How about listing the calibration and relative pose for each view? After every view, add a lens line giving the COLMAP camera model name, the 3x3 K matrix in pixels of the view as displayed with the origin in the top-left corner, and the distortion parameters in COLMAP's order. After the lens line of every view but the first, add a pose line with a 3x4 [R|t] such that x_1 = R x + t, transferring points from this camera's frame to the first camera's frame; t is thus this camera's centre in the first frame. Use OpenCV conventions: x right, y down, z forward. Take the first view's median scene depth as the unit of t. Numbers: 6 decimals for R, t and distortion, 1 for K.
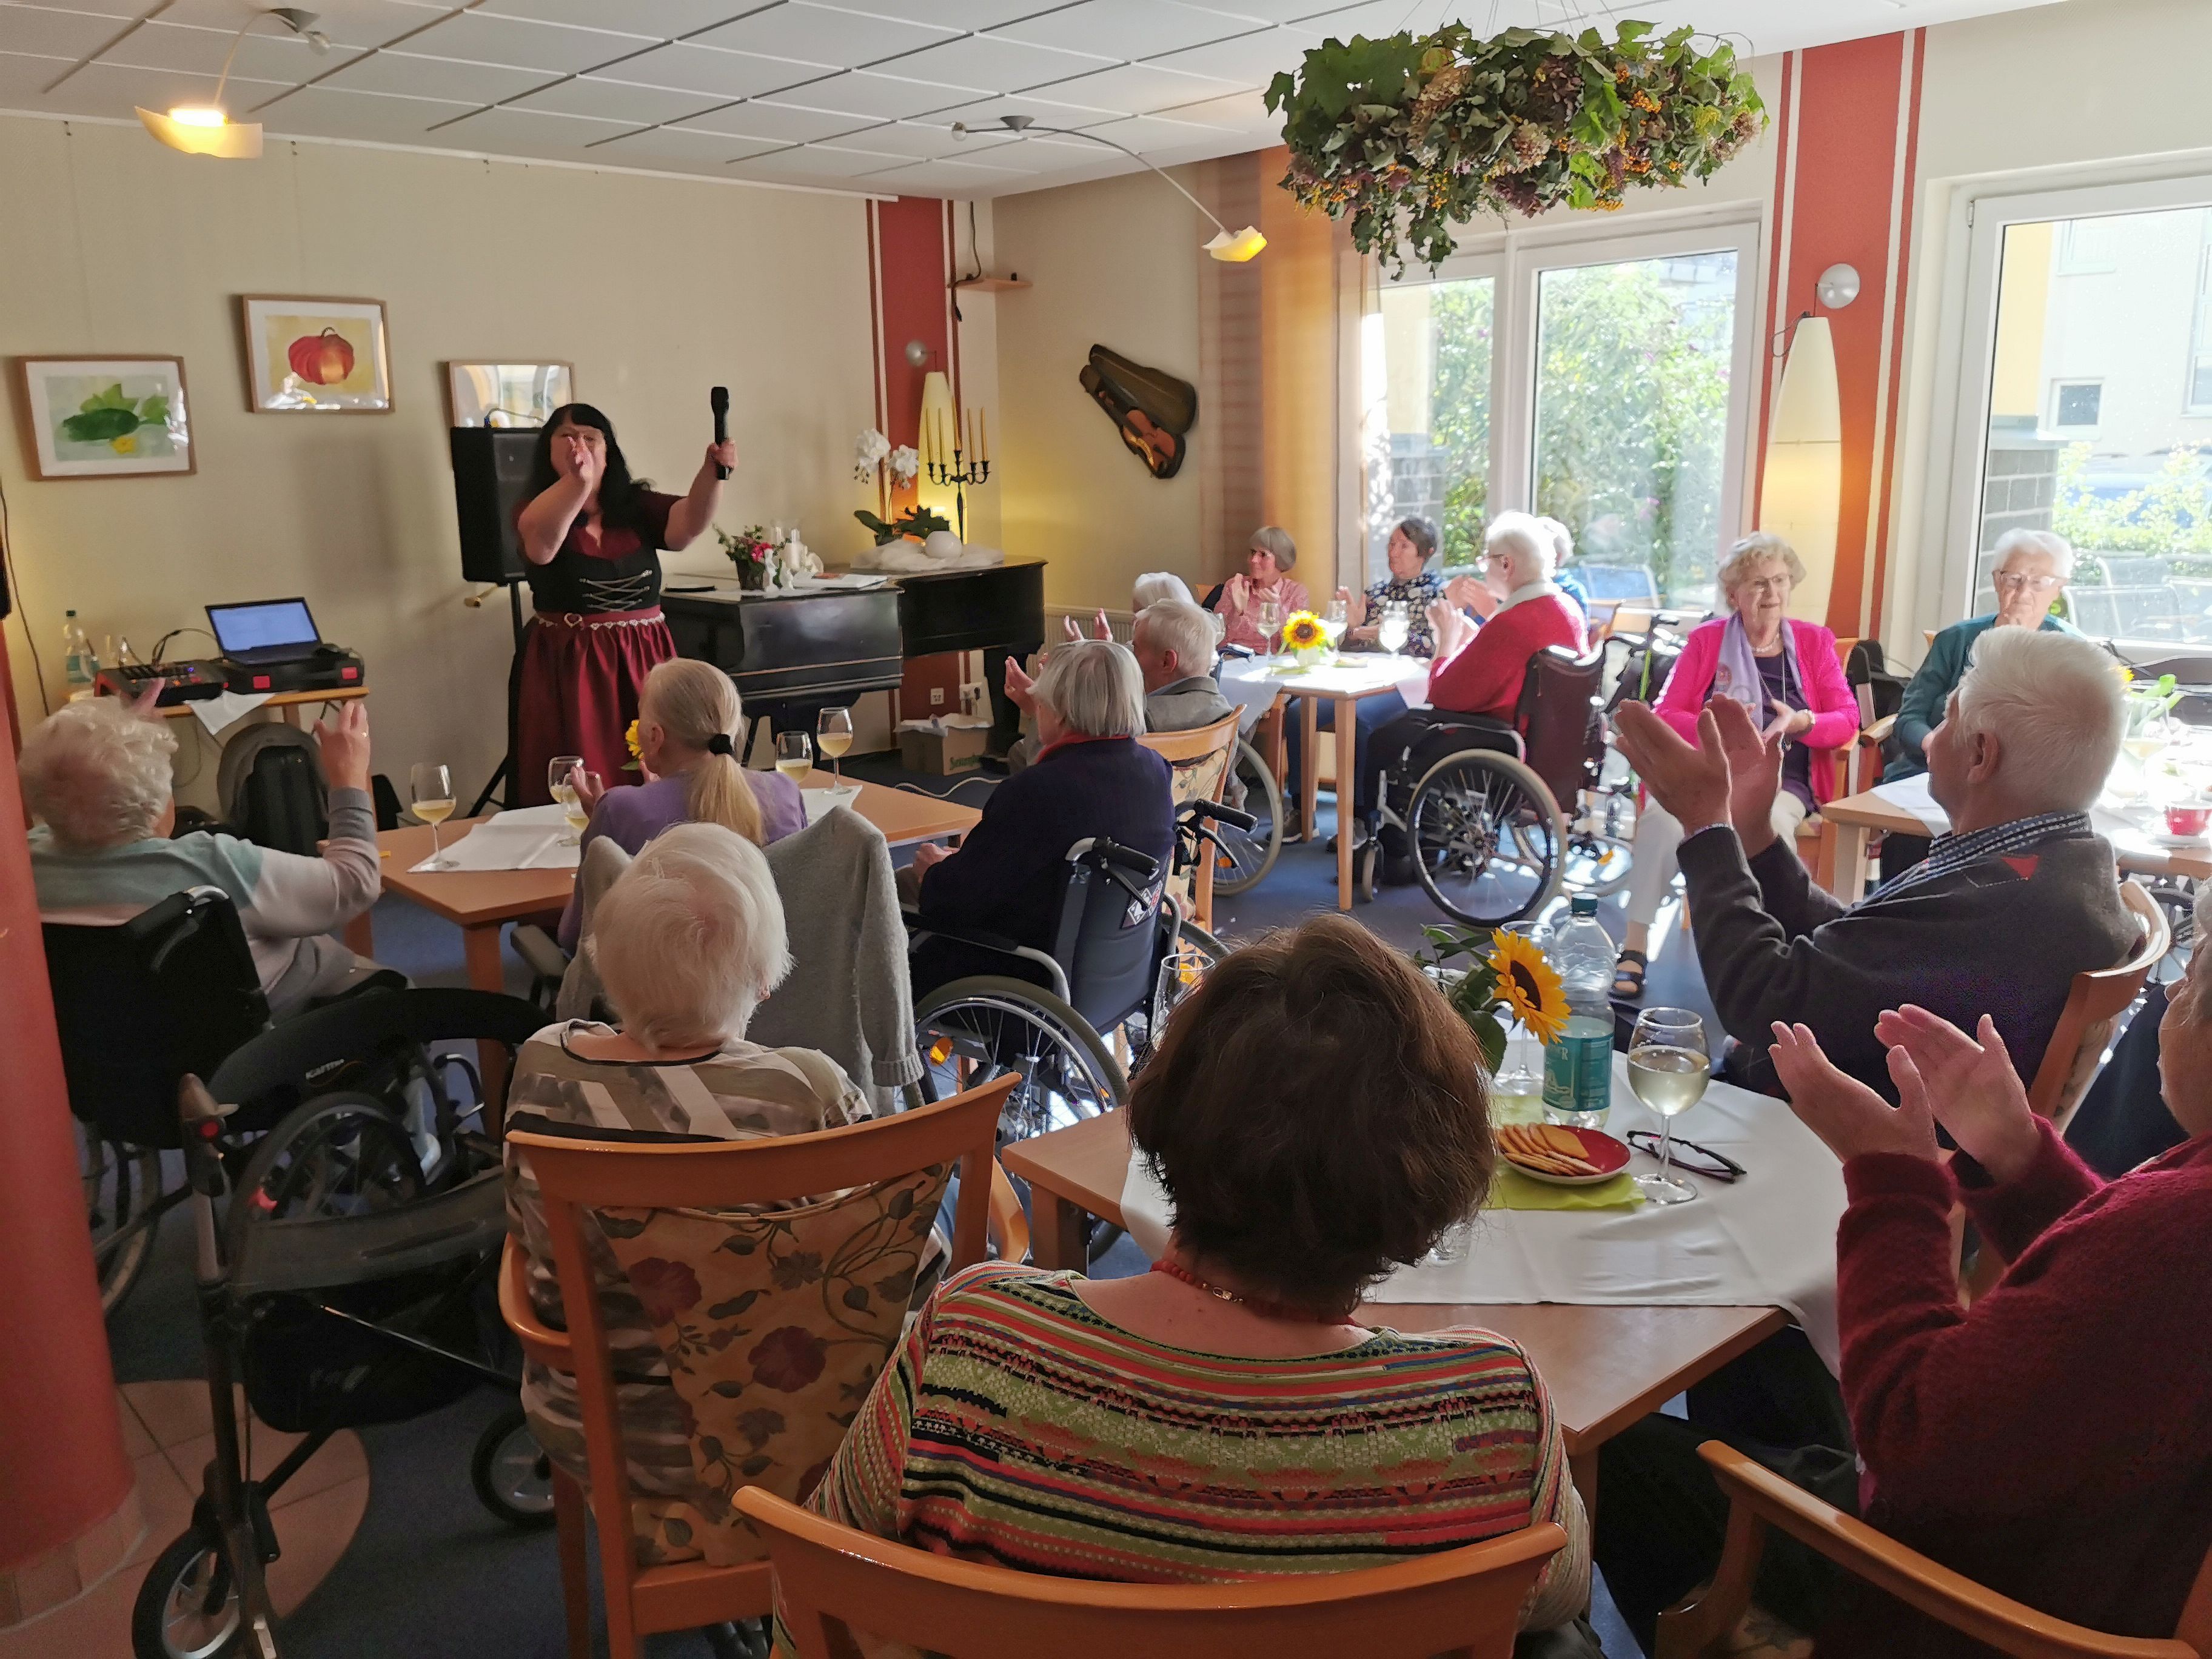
lens RADIAL K [[1710.1, 0, 1106.9], [0, 1710.1, 823.1], [0, 0, 1]] dist [0.039897, 0.000588]
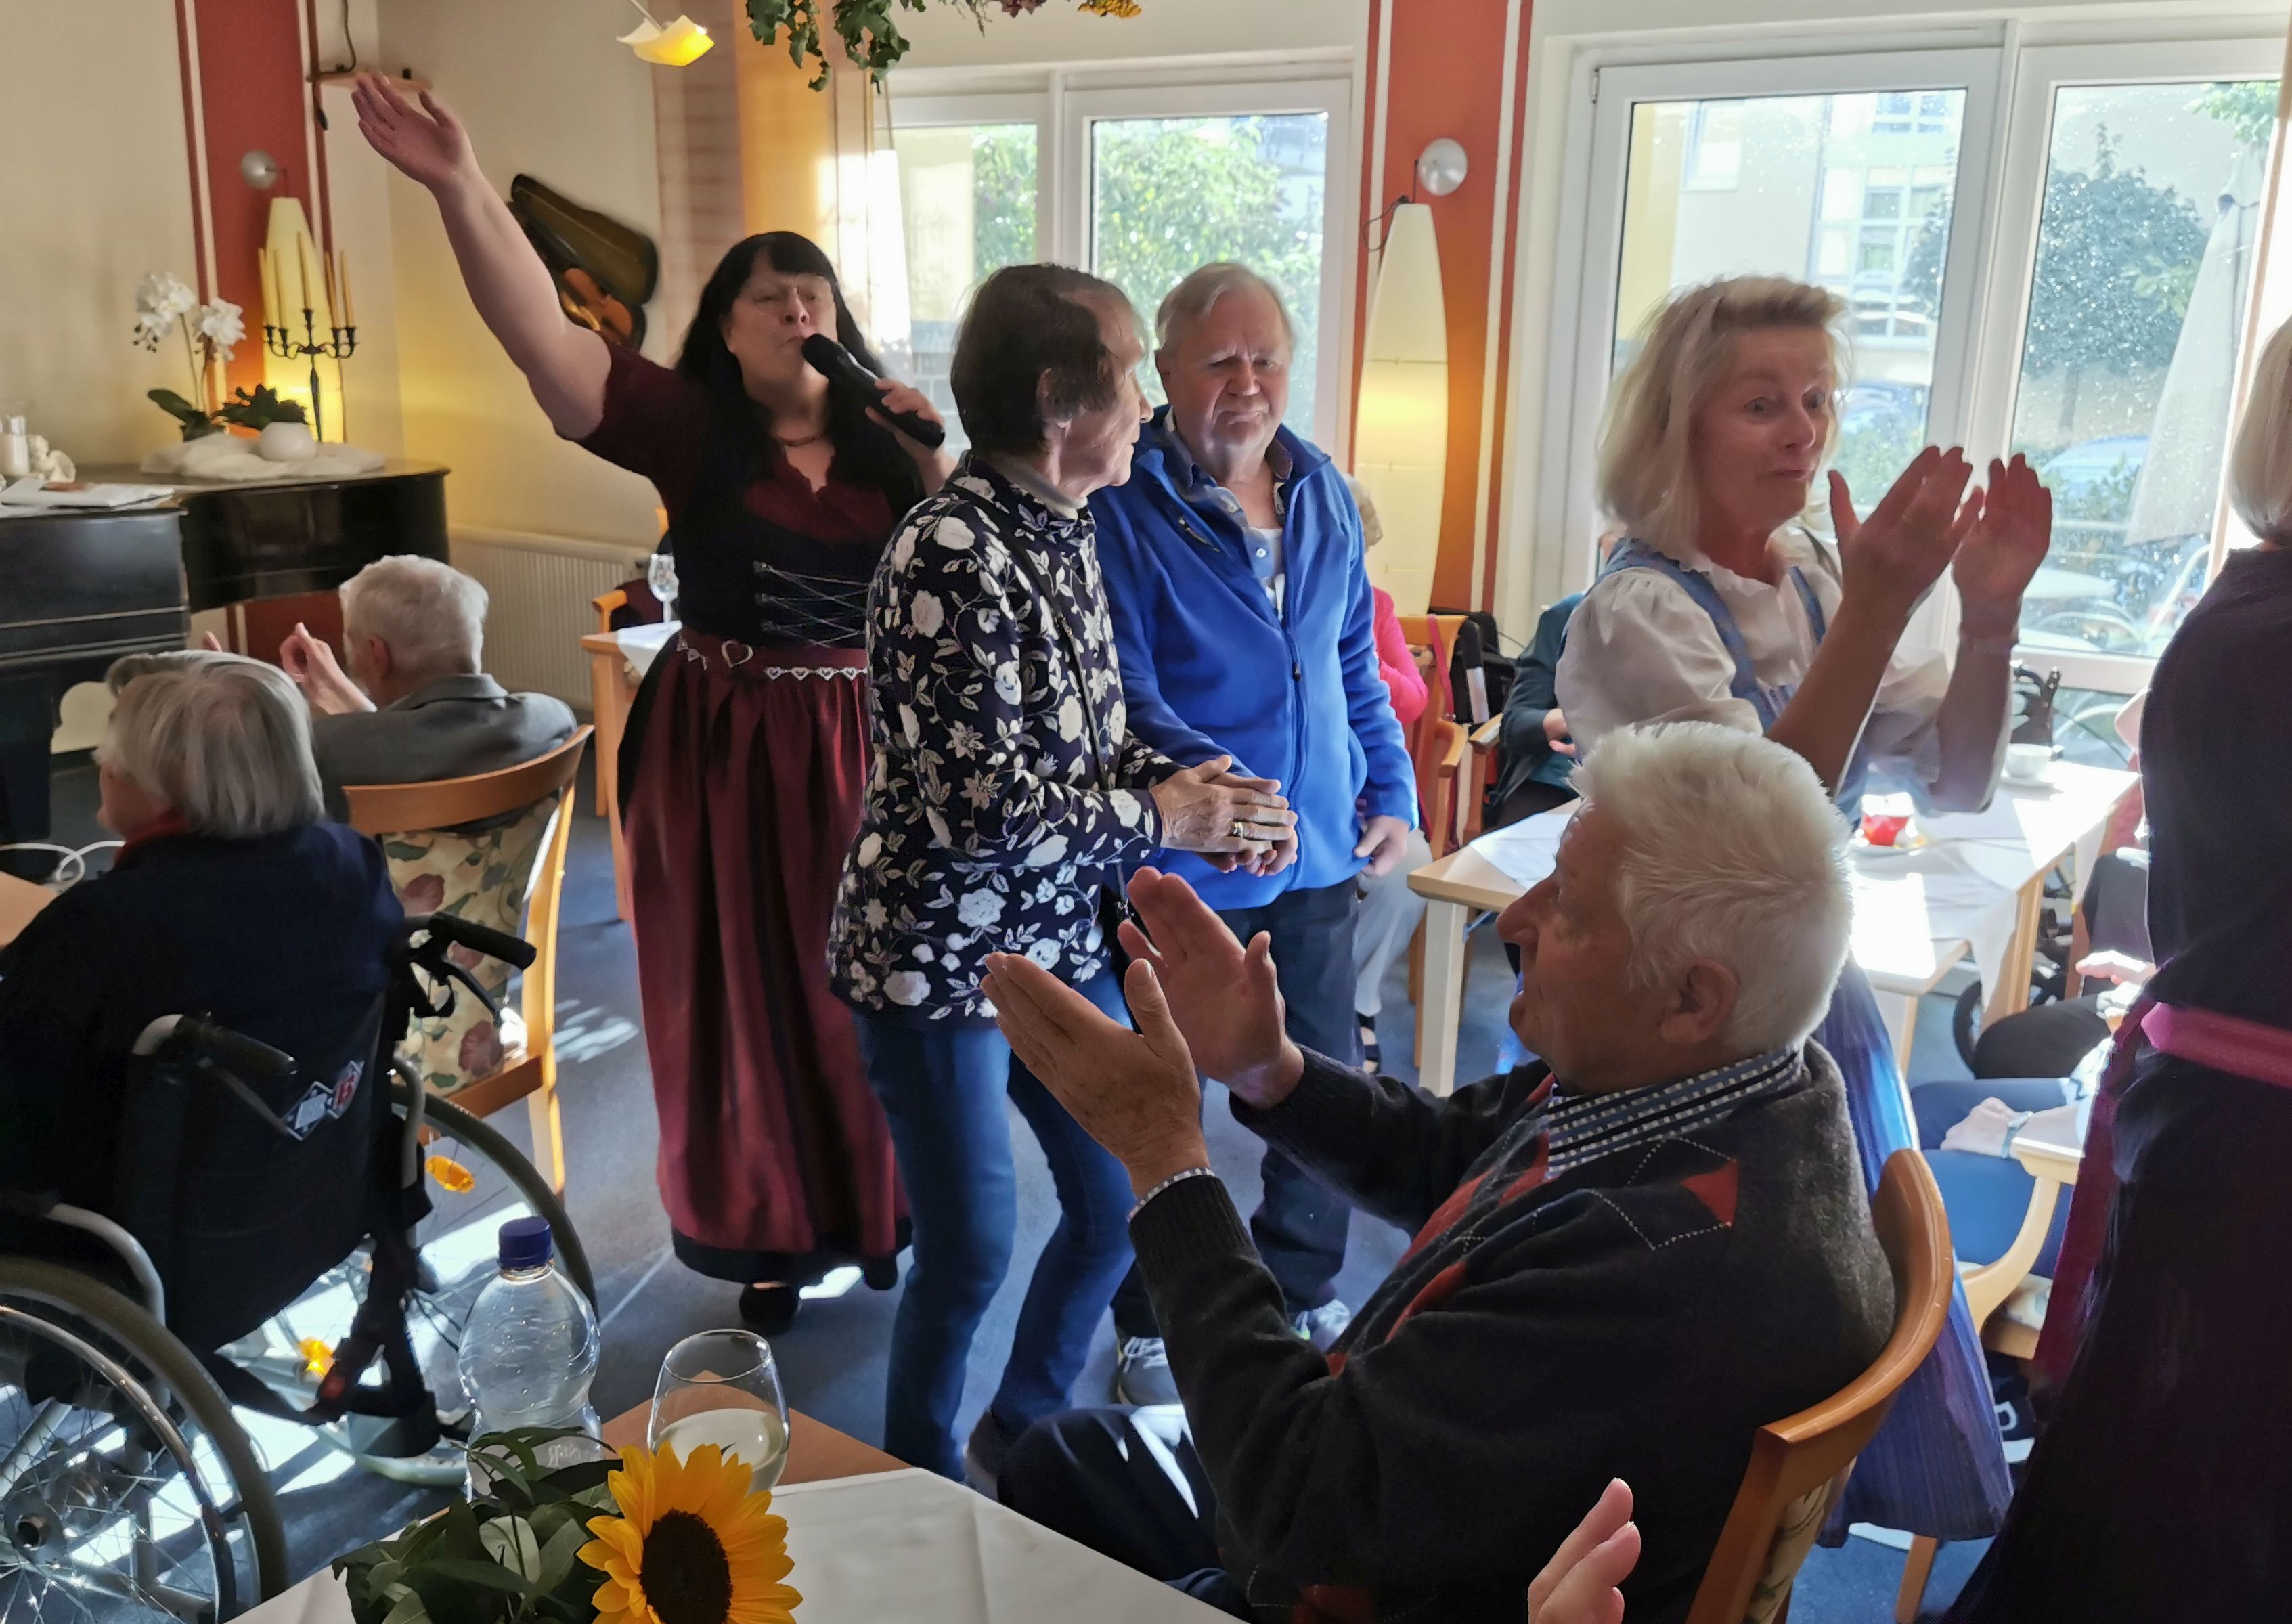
lens RADIAL K [[1907.9, 0, 1226.5], [0, 1907.9, 818.8], [0, 0, 1]] dist [0.098447, -0.145402]
pose [[0.963424, -0.018310, 0.267355, 0.116025], [0.009899, 0.999414, 0.032776, -0.055167], [-0.267798, -0.028930, 0.963041, 0.224043]]
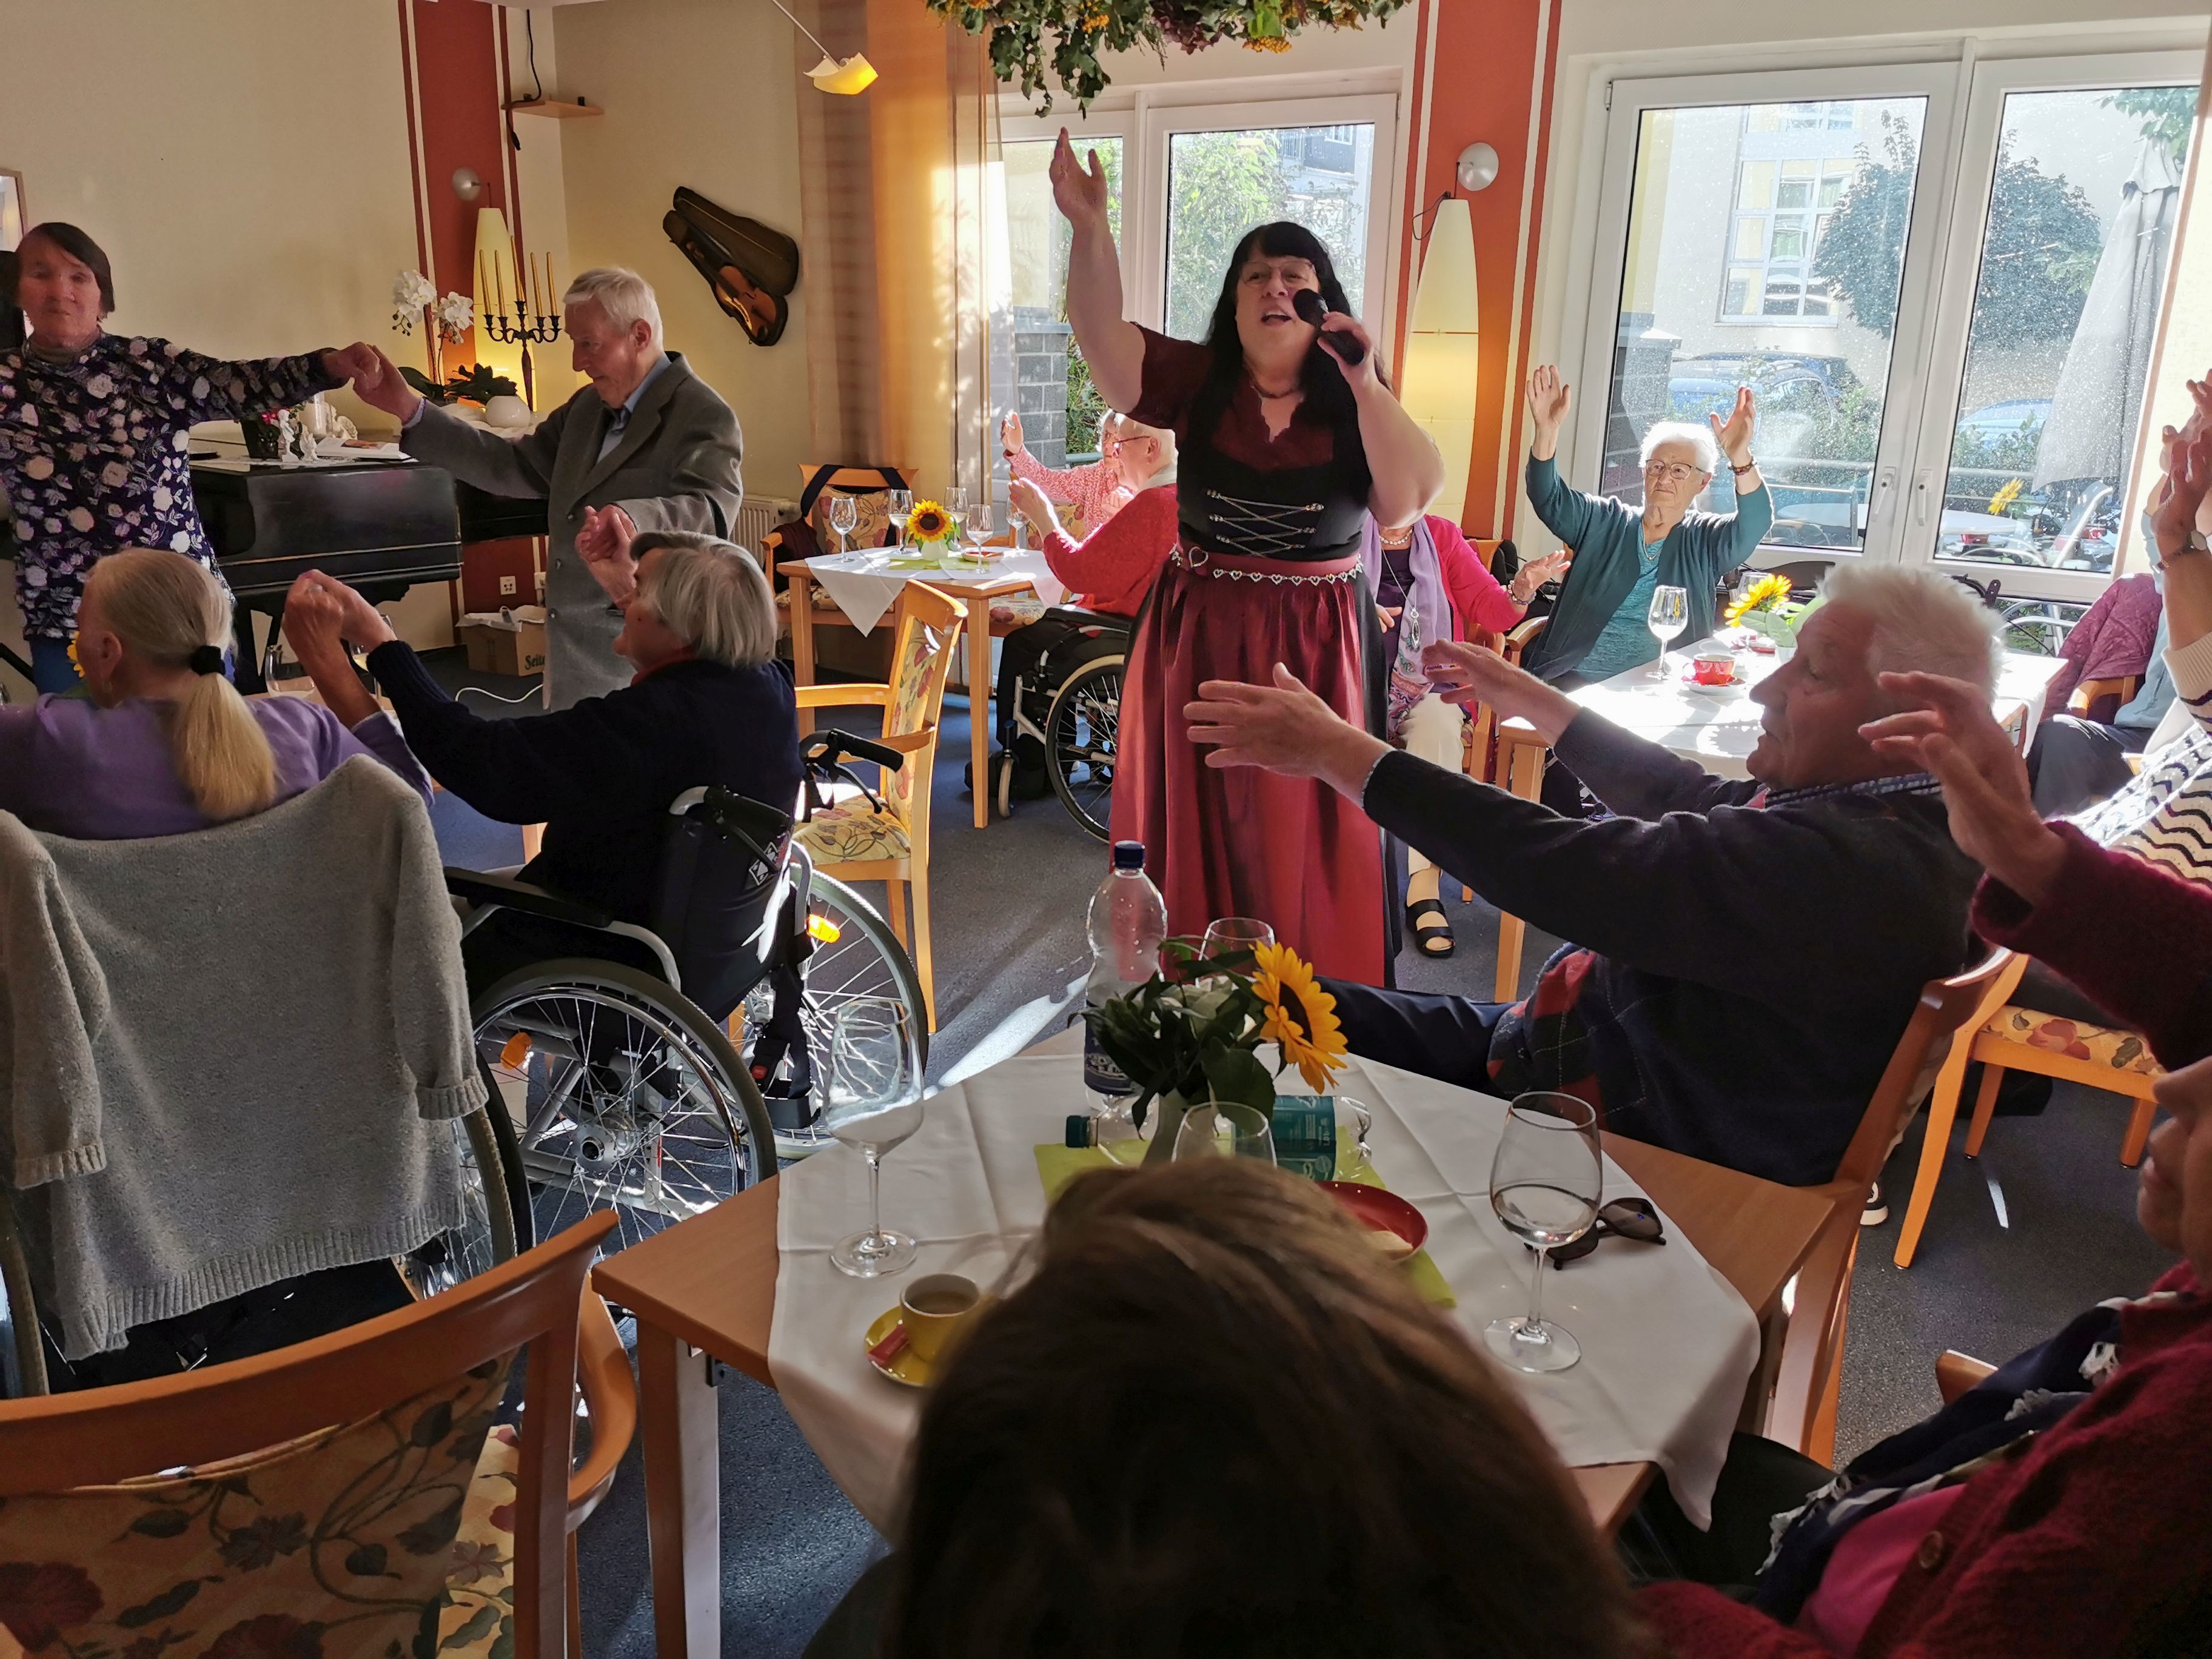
lens RADIAL K [[1704.2, 0, 1101.9], [0, 1704.2, 828.2], [0, 0, 1]] dist [0.075051, -0.093039]
pose [[0.974307, -0.026034, 0.223714, -0.004933], [0.010165, 0.997368, 0.071795, -0.021184], [-0.224994, -0.067676, 0.972007, 0.129610]]
